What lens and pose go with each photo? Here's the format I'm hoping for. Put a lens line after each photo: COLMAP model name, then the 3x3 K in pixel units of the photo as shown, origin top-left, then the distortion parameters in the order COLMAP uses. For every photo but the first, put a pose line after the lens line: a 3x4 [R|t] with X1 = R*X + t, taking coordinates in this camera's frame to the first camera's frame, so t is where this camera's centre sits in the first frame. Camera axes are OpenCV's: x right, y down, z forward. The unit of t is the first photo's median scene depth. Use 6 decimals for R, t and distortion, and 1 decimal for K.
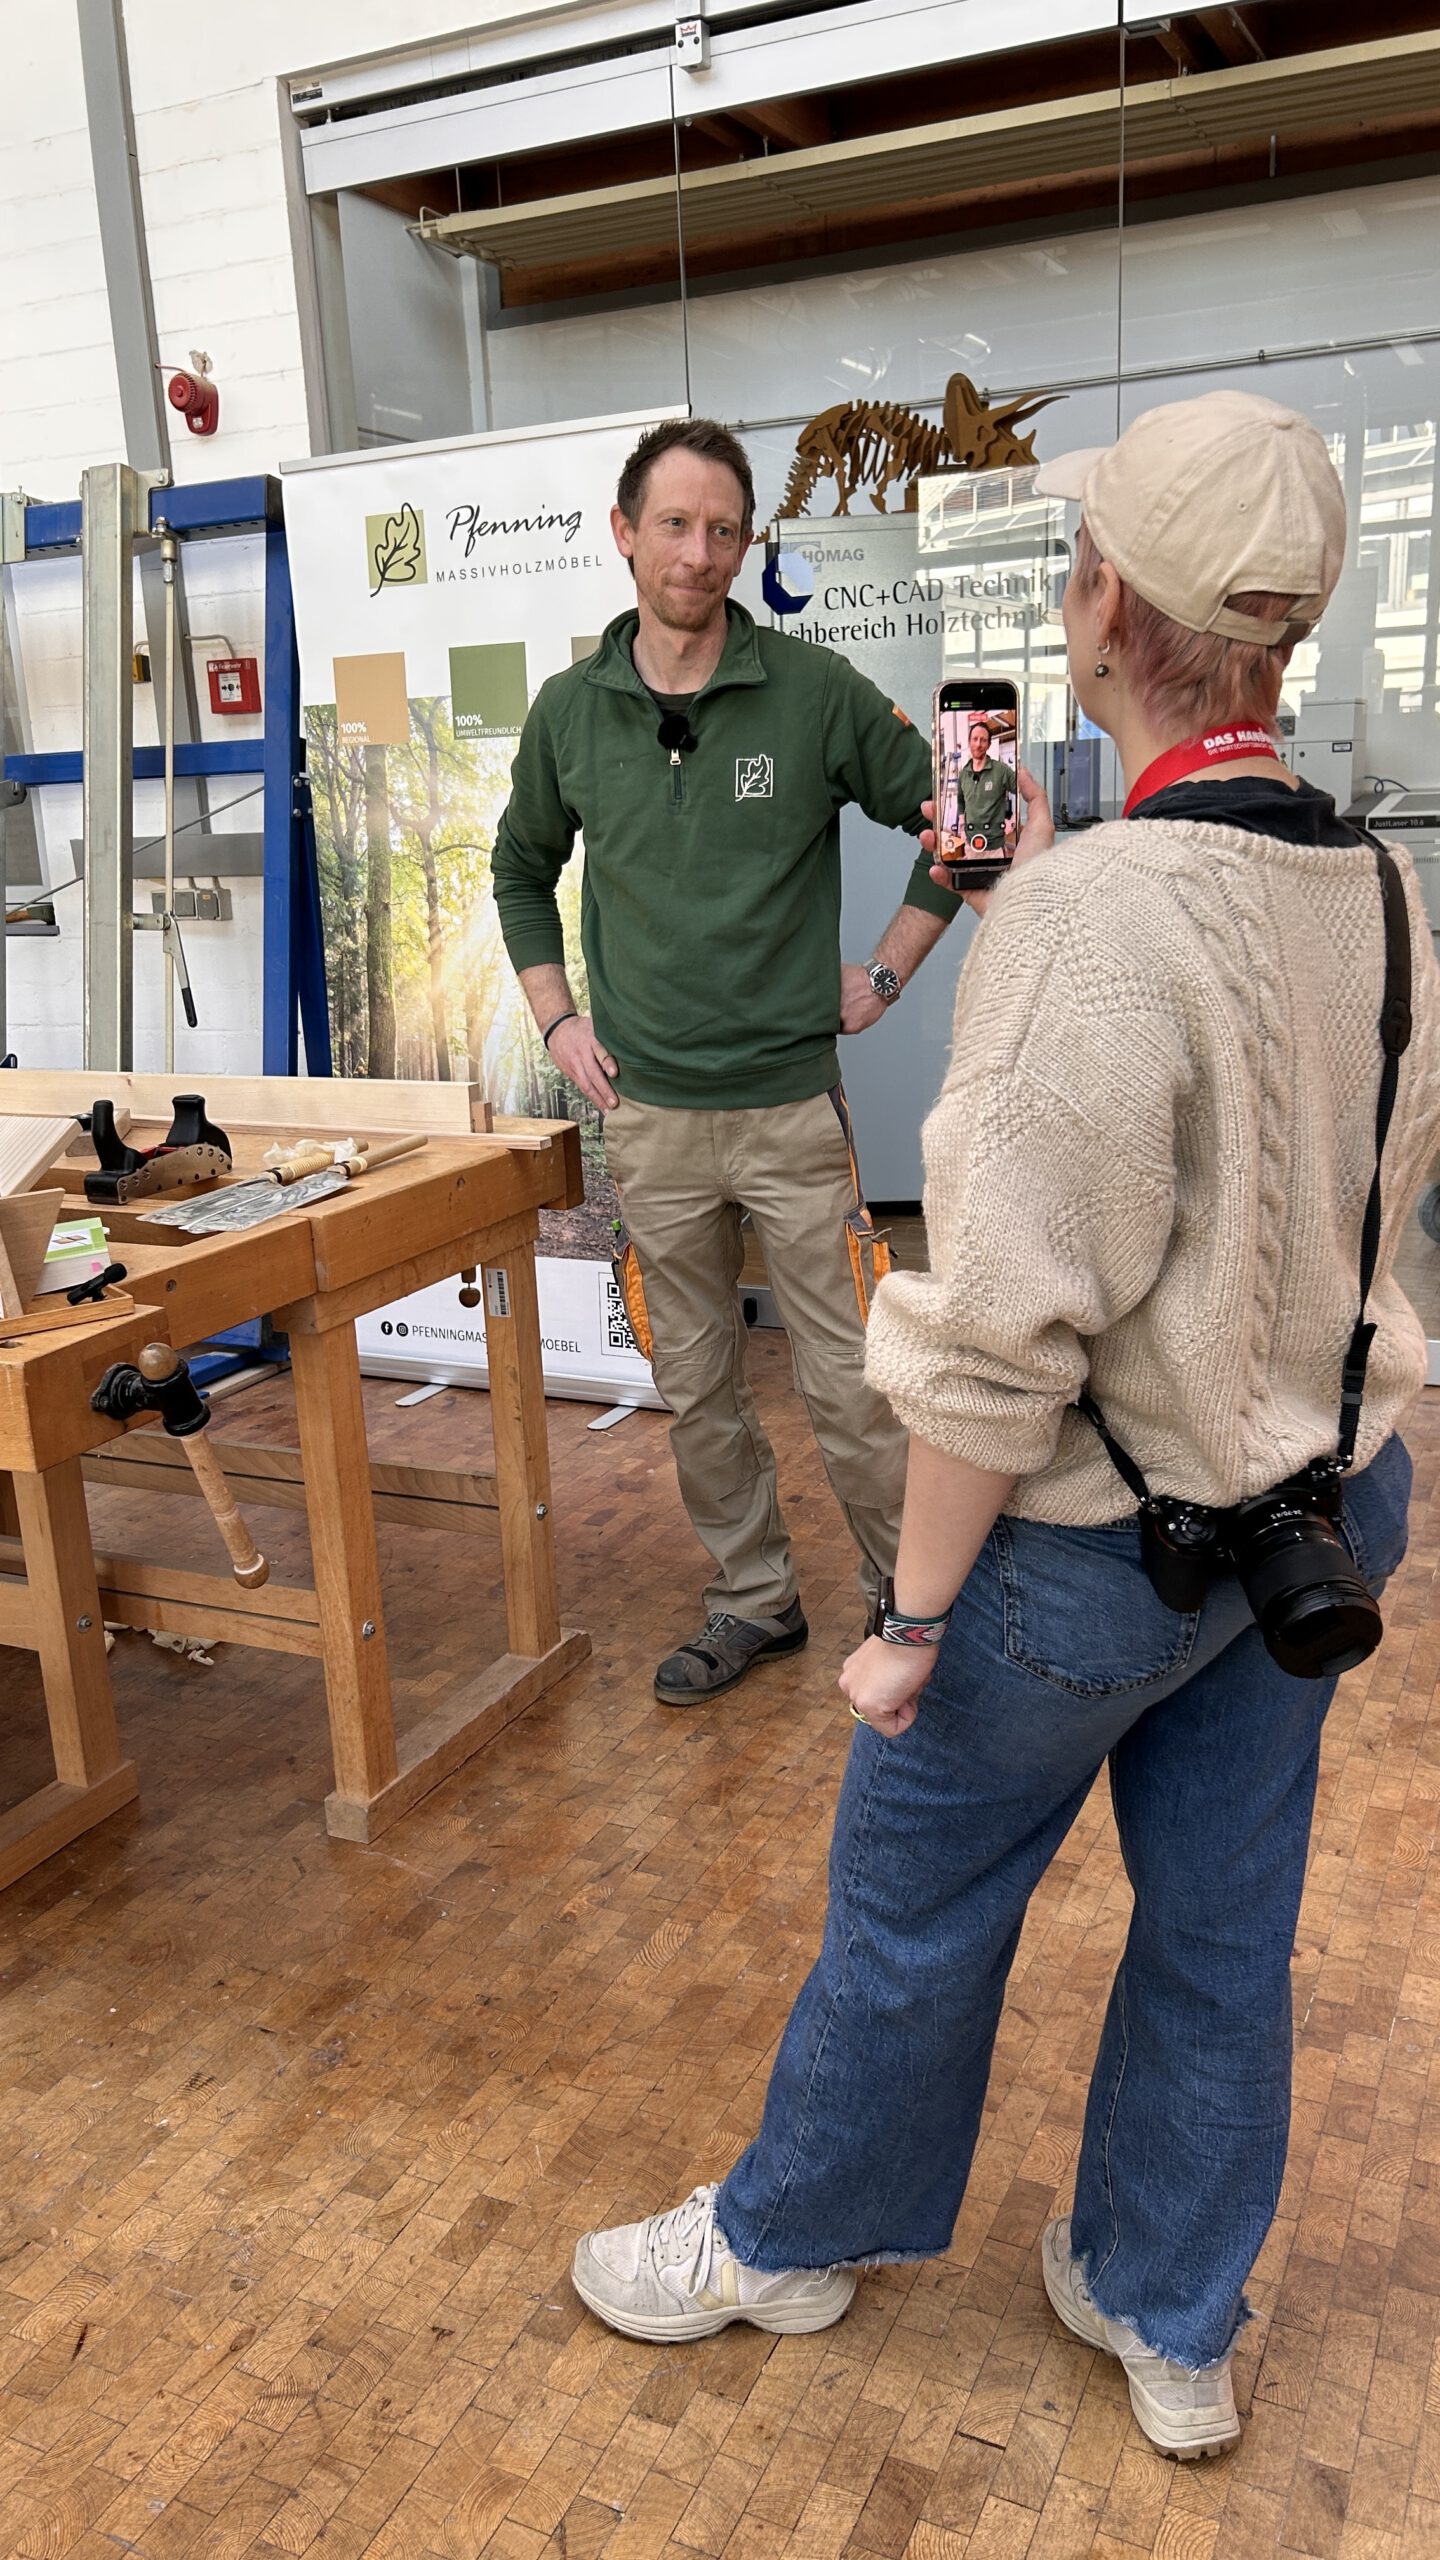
lens RADIAL K [[1941.7, 0, 718.2], [0, 1941.7, 1279.2], [0, 0, 1]] dist [0.037530, -0.008853]
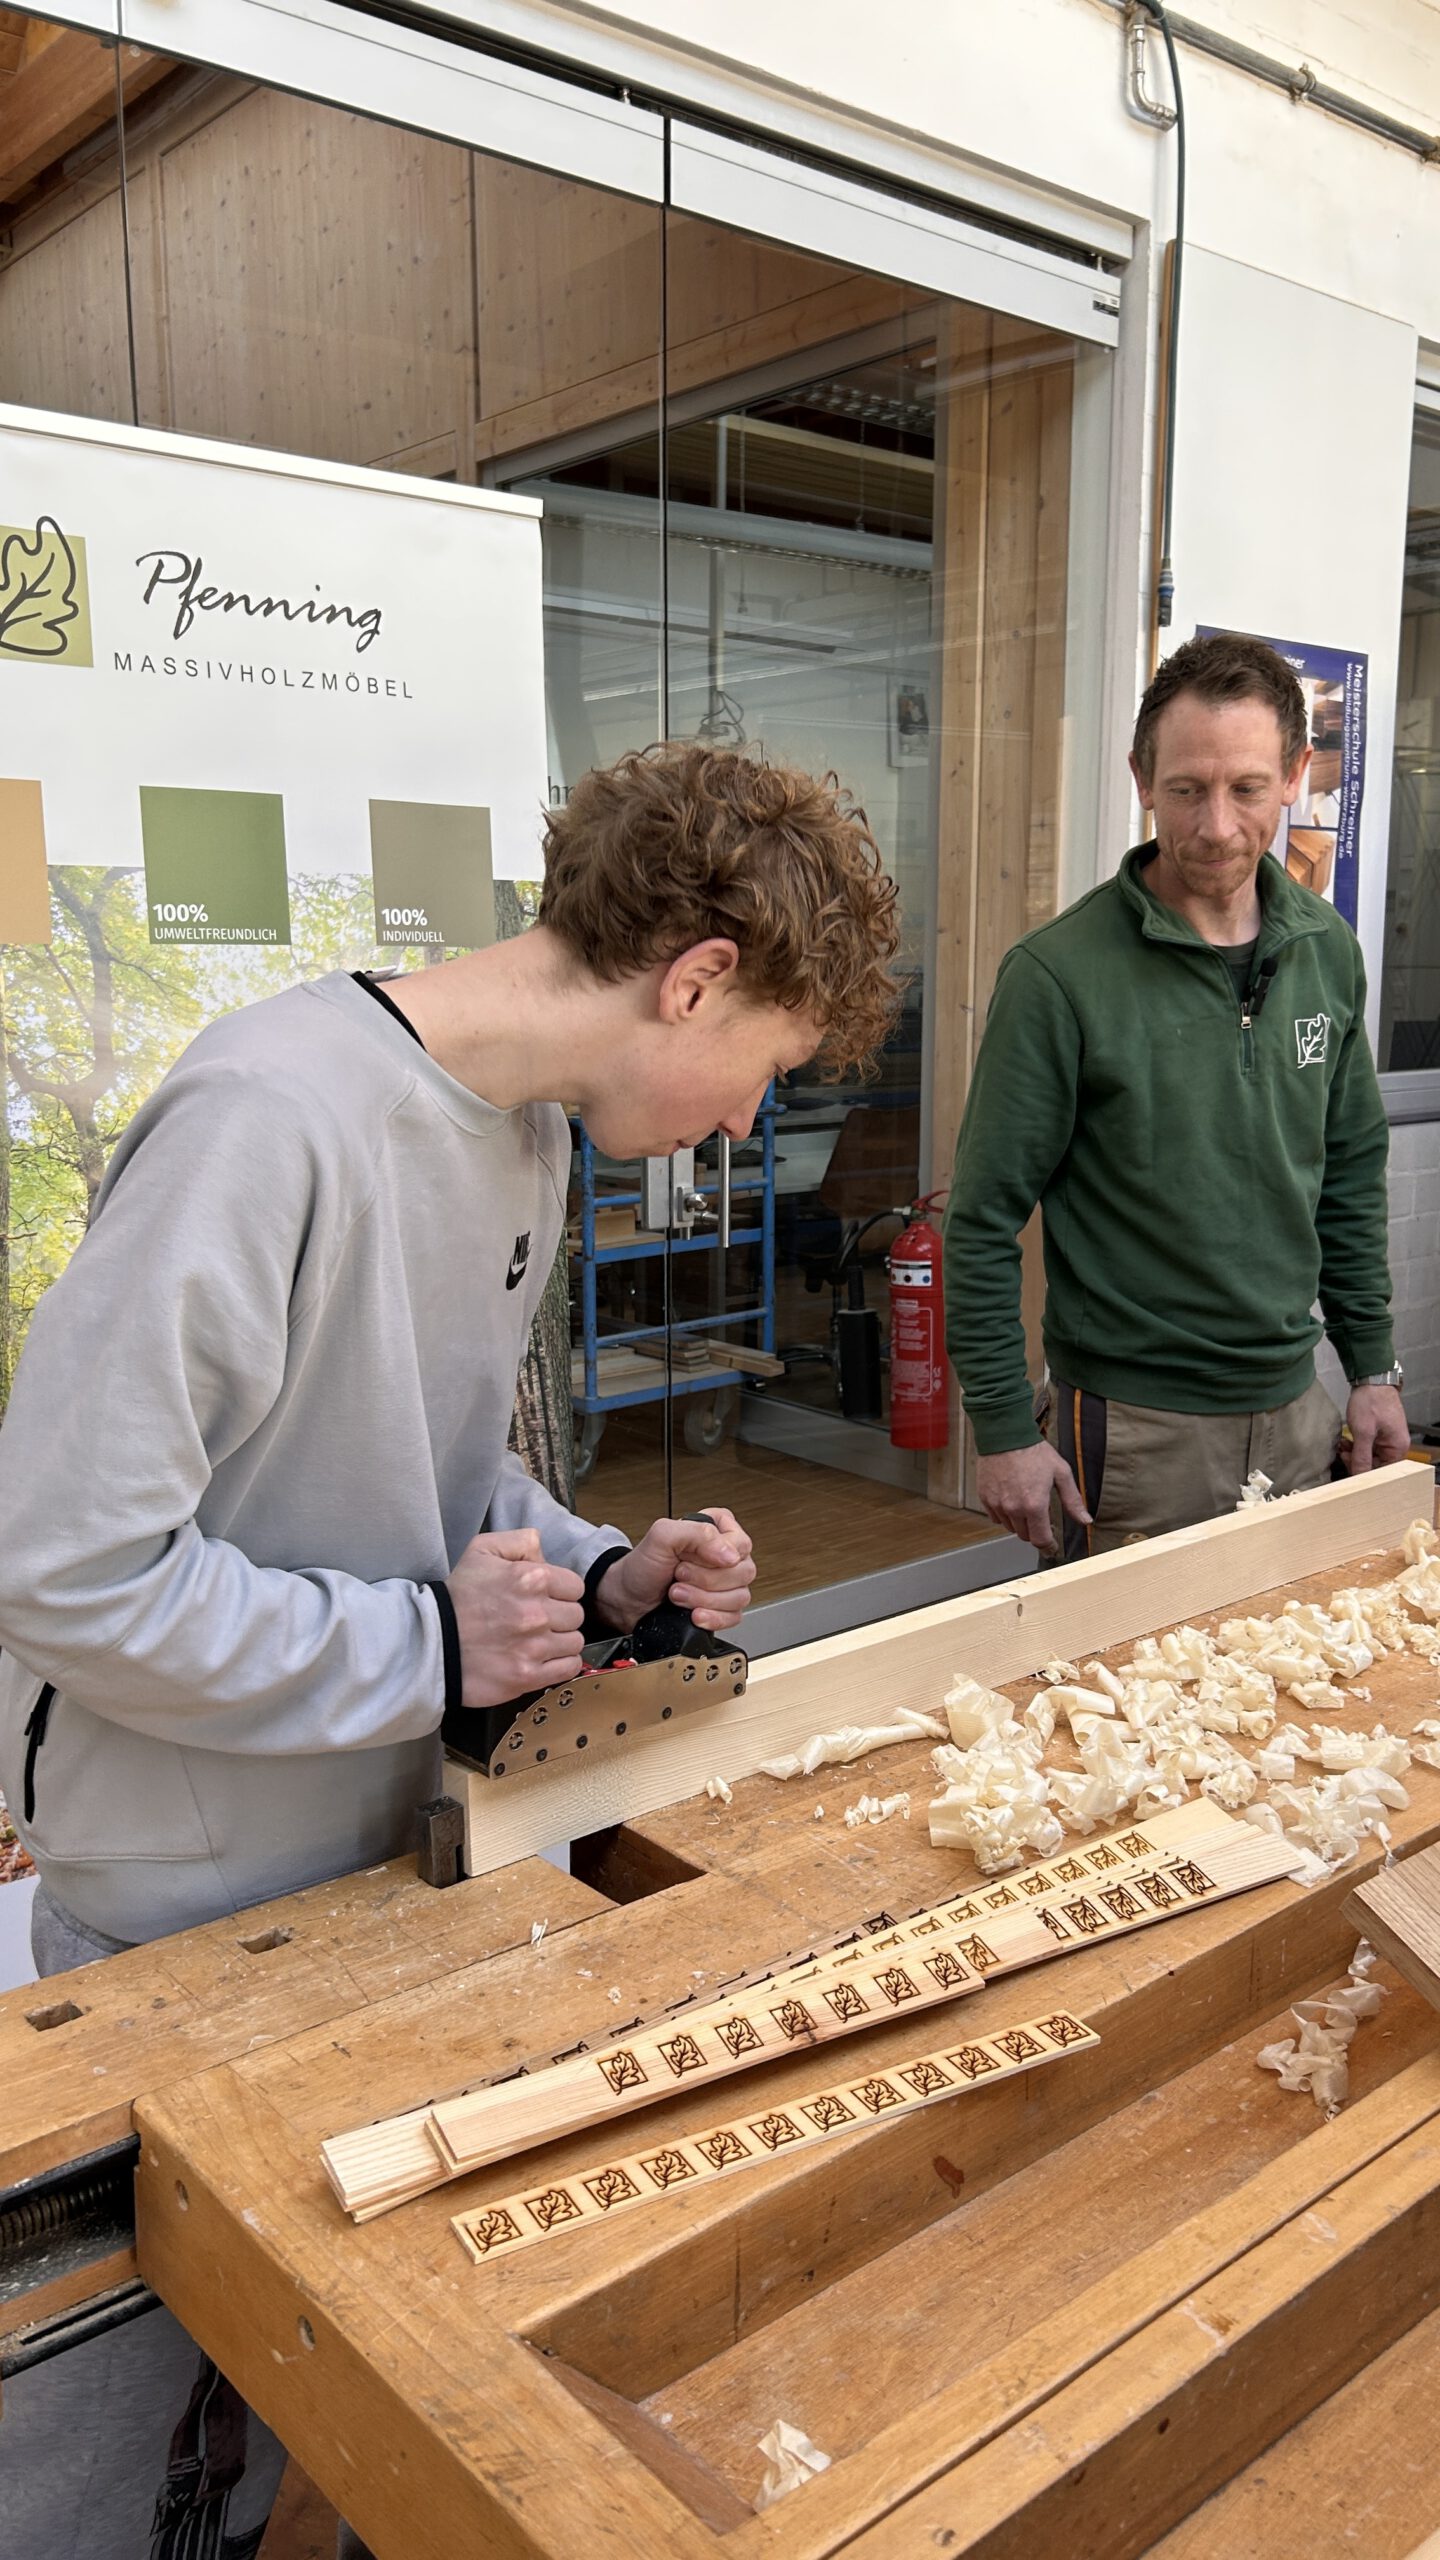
lens RADIAL K [[1941.7, 0, 721.9], [0, 1941.7, 1266.5], [0, 0, 1]] dist [0.037530, -0.008853]
pose [[0.417467, -0.105695, 0.902524, -0.587775], [0.200431, 0.979461, 0.021995, -0.163792], [-0.886312, 0.171711, 0.430077, 0.623456]]
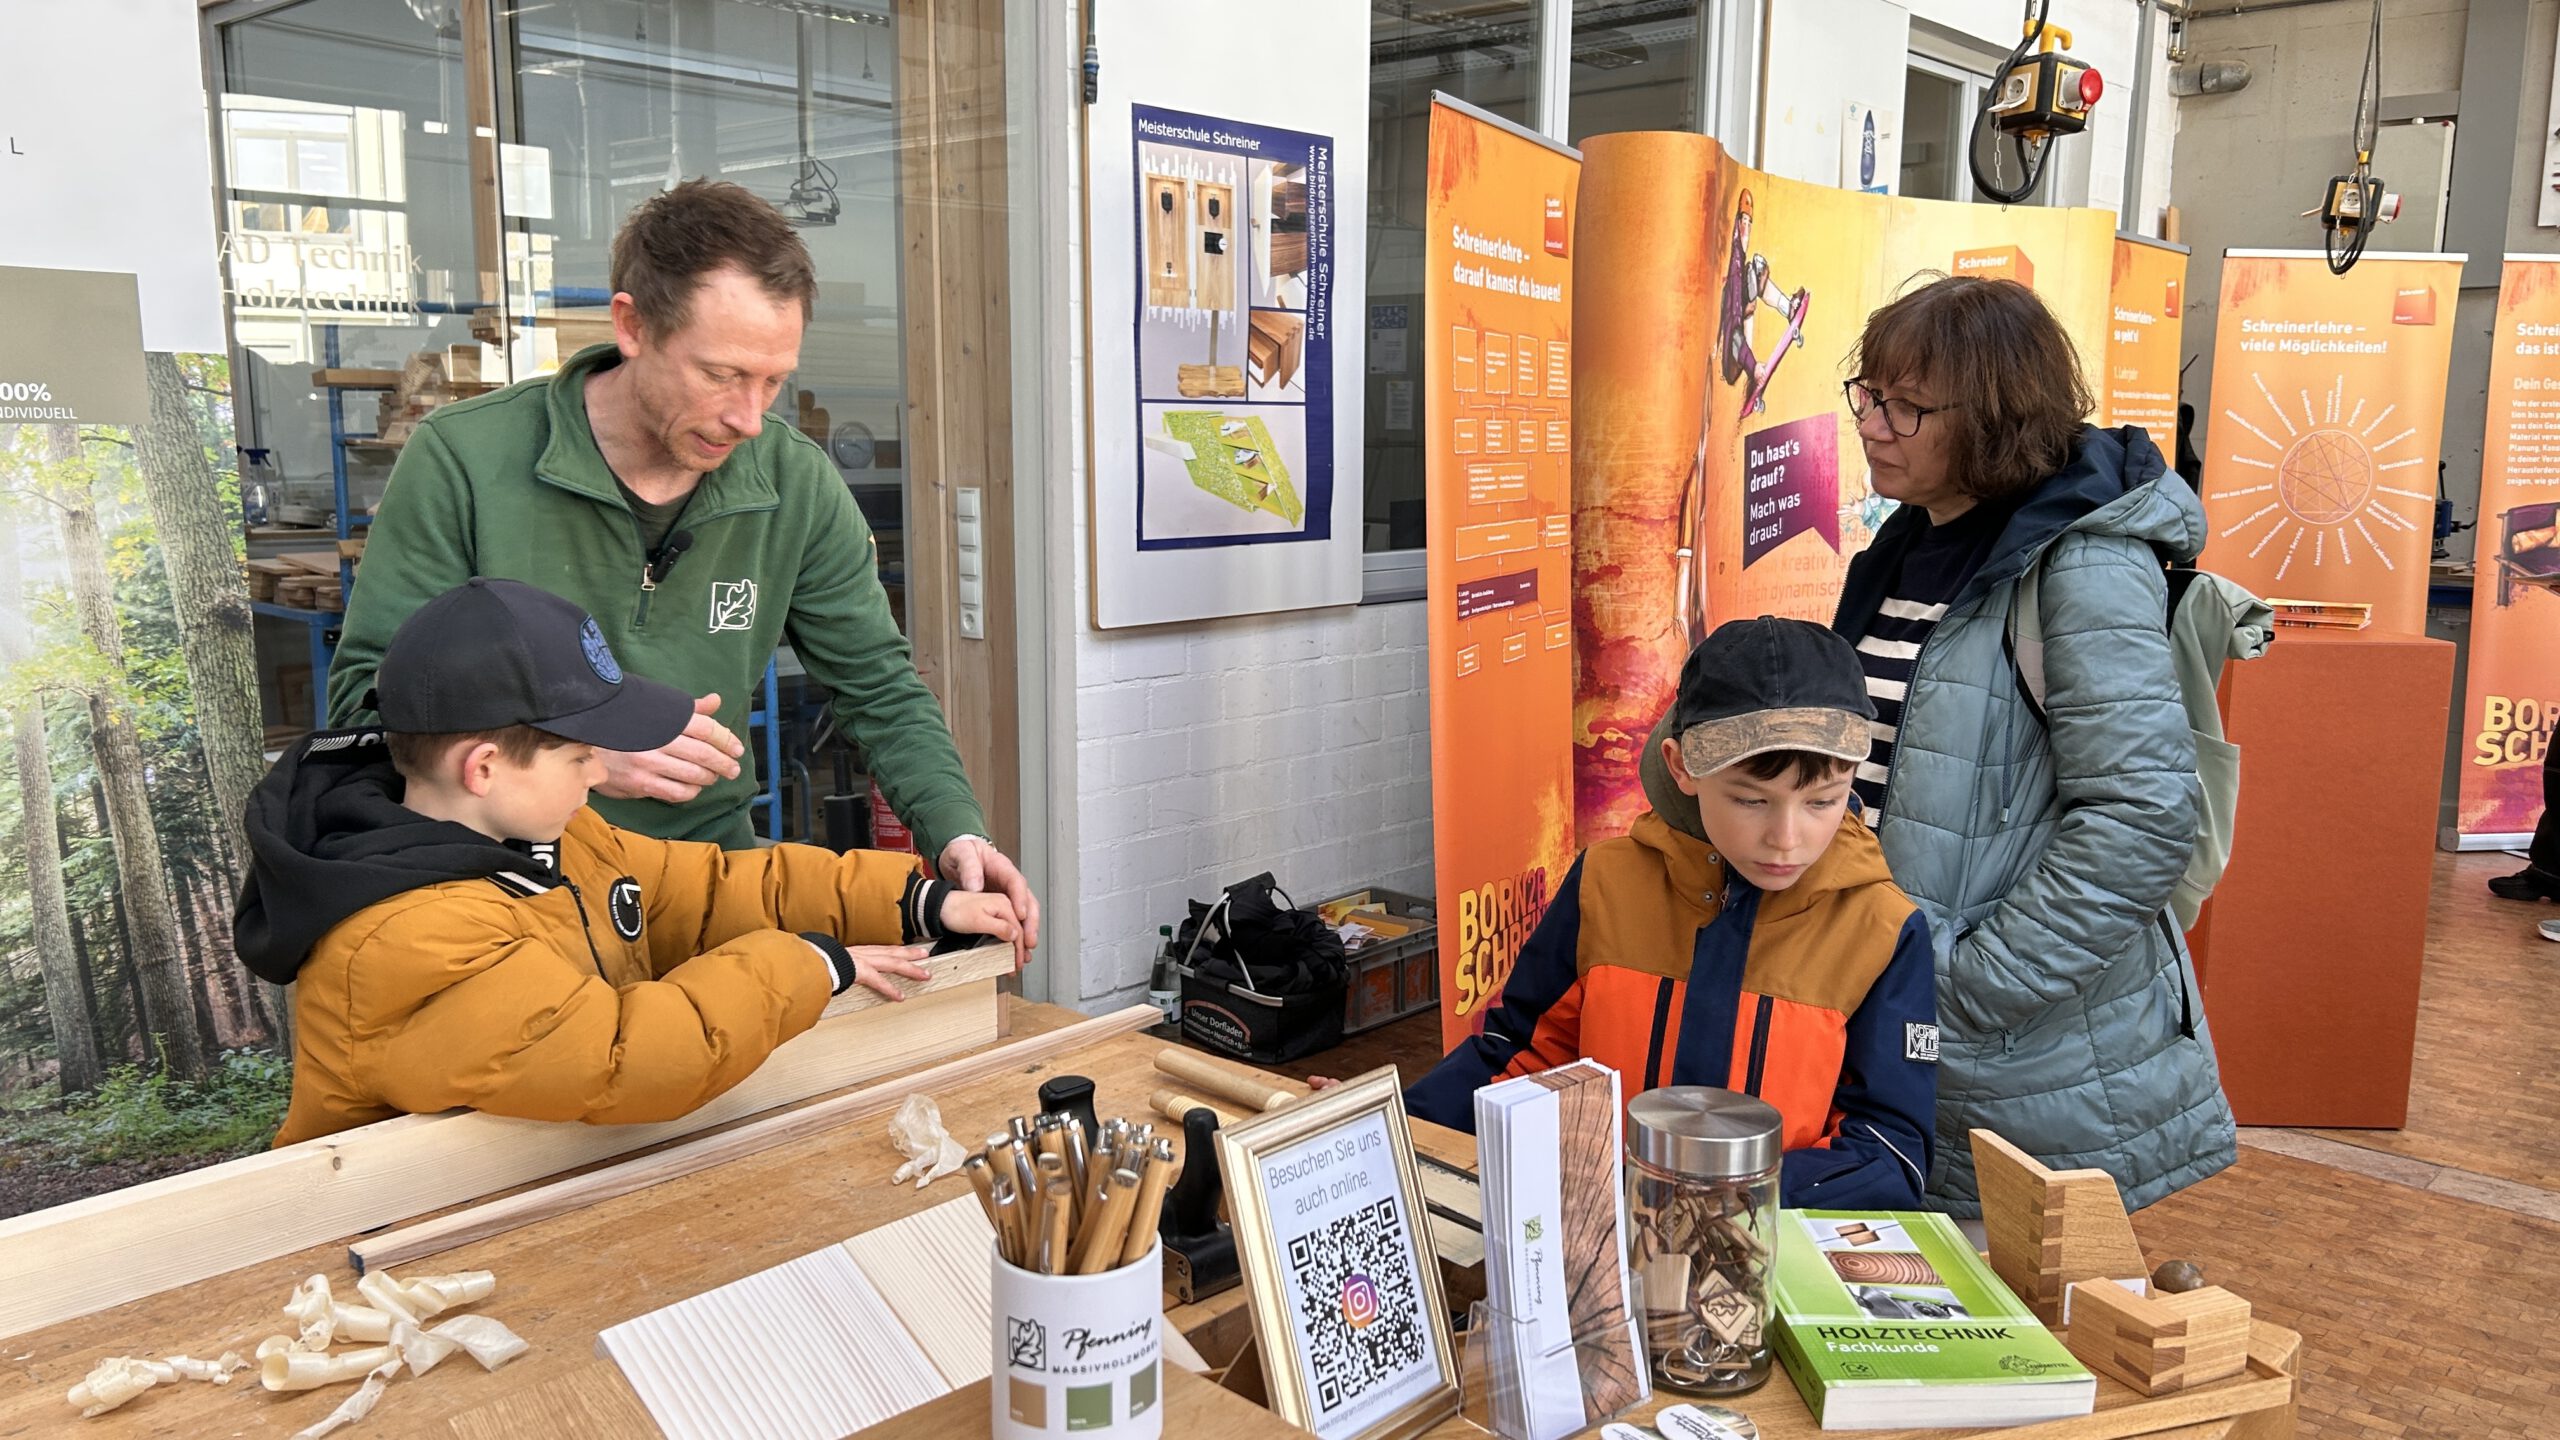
lens RADIAL K [[1941.7, 0, 1283.1], [0, 1941.7, 726.0], [0, 0, 1]] dist [0.037530, -0.008853]
pose [[0.299827, -0.107613, 0.947905, -0.500591], [0.207576, 0.977170, 0.045278, -0.135570], [-0.931137, 0.183187, 0.315320, 0.462015]]
